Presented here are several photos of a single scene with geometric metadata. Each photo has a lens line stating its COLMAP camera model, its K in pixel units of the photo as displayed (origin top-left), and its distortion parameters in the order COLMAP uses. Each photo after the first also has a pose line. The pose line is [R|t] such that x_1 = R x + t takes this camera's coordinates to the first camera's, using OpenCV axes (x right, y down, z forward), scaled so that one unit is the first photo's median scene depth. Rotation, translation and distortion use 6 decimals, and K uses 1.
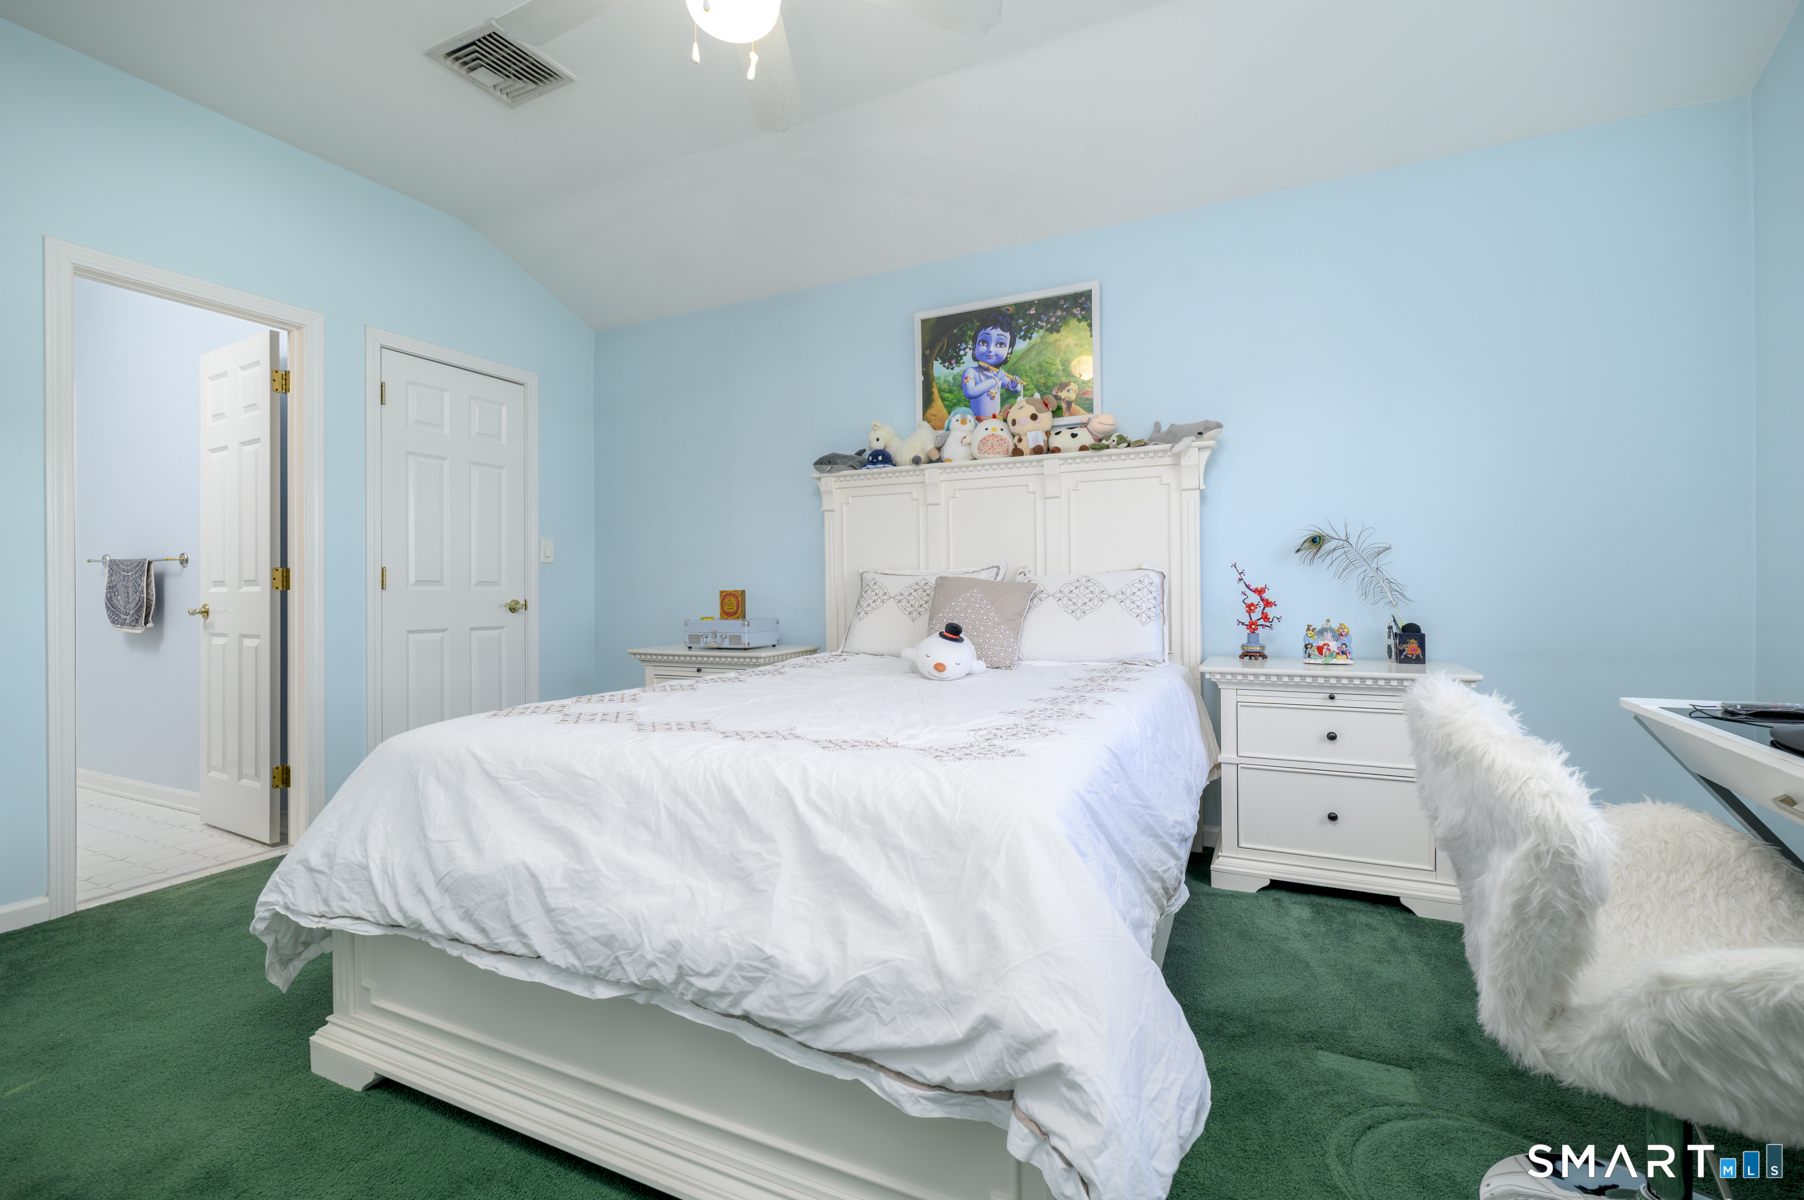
lens RADIAL K [[800.6, 0, 891.9], [0, 800.6, 596.3], [0, 0, 1]] dist [-0.000274, -0.000127]
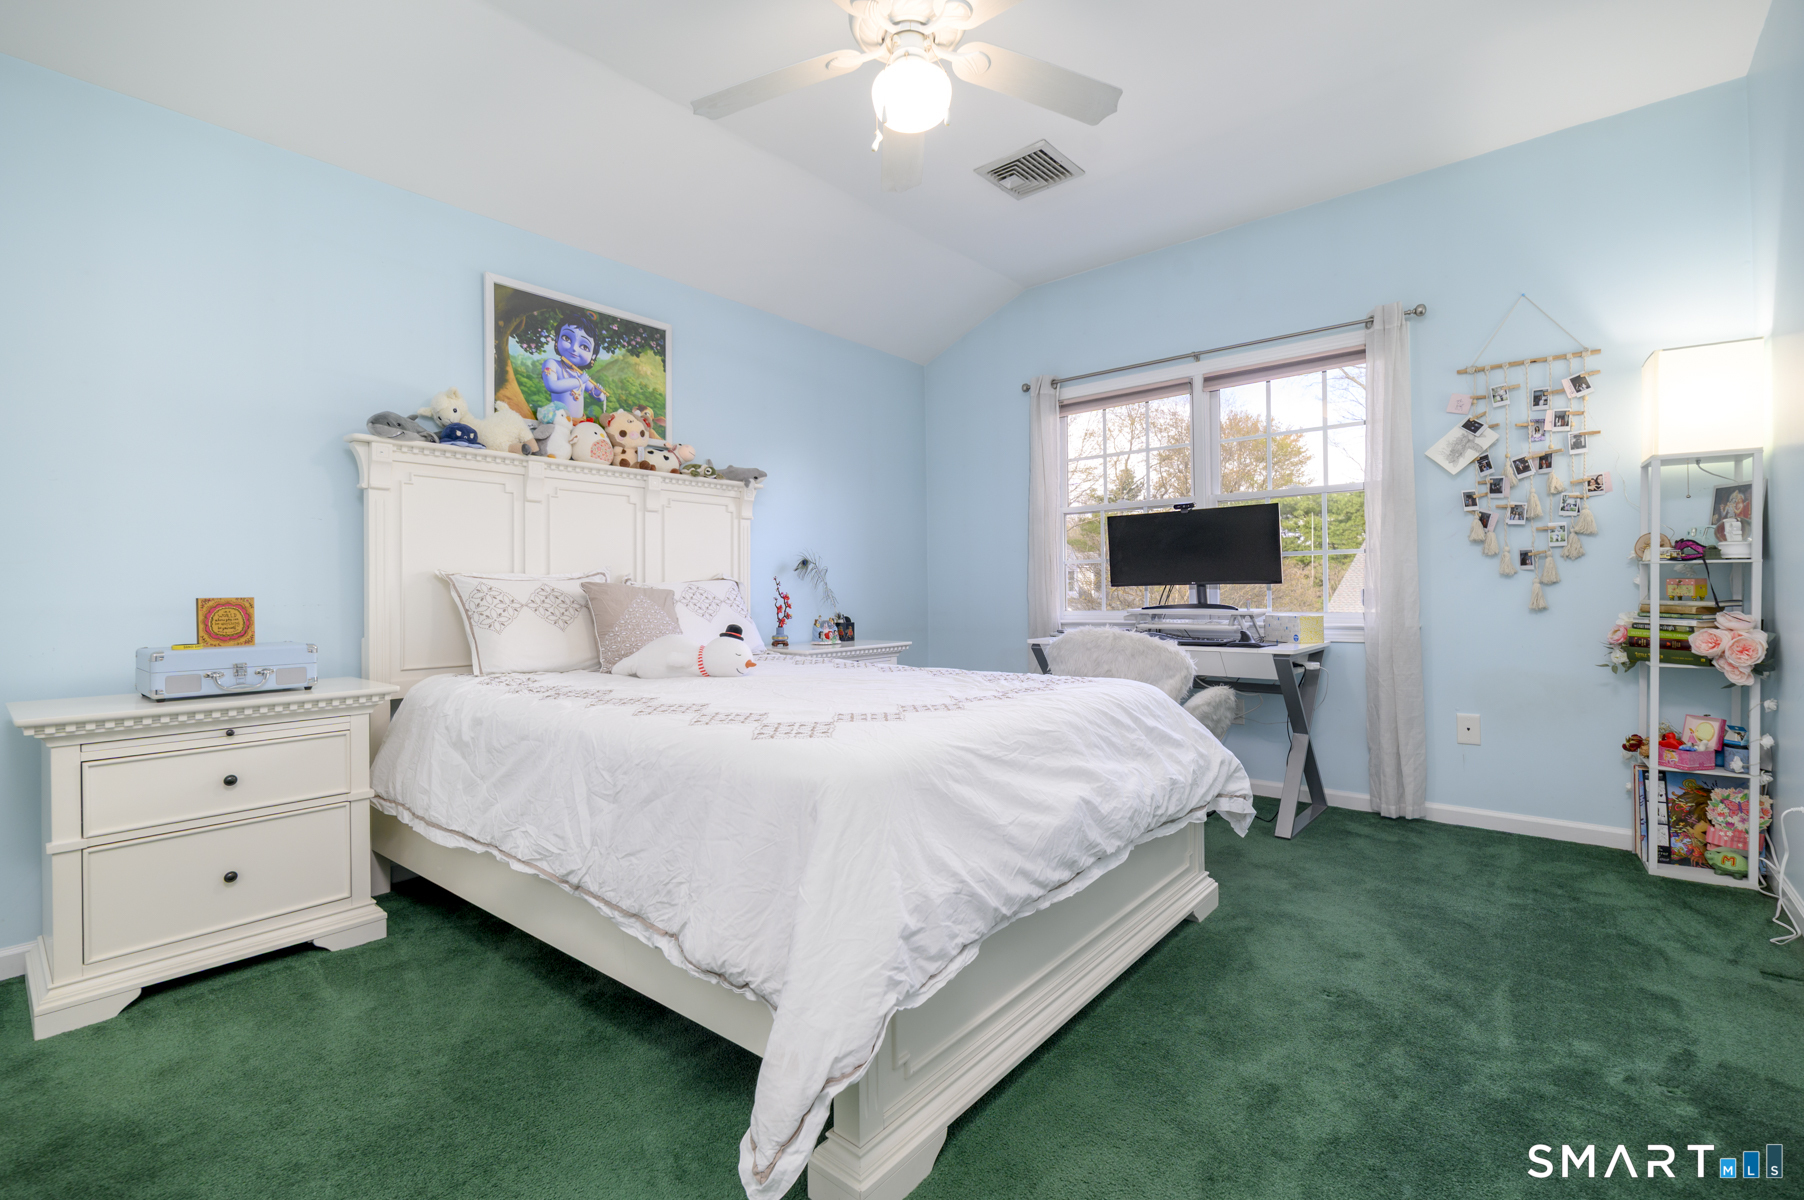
lens RADIAL K [[800.6, 0, 891.9], [0, 800.6, 596.3], [0, 0, 1]] dist [-0.000274, -0.000127]
pose [[0.246490, 0.001162, 0.969145, -0.724650], [0.012066, 0.999918, -0.004268, 0.000283], [-0.969070, 0.012746, 0.246456, 0.395700]]
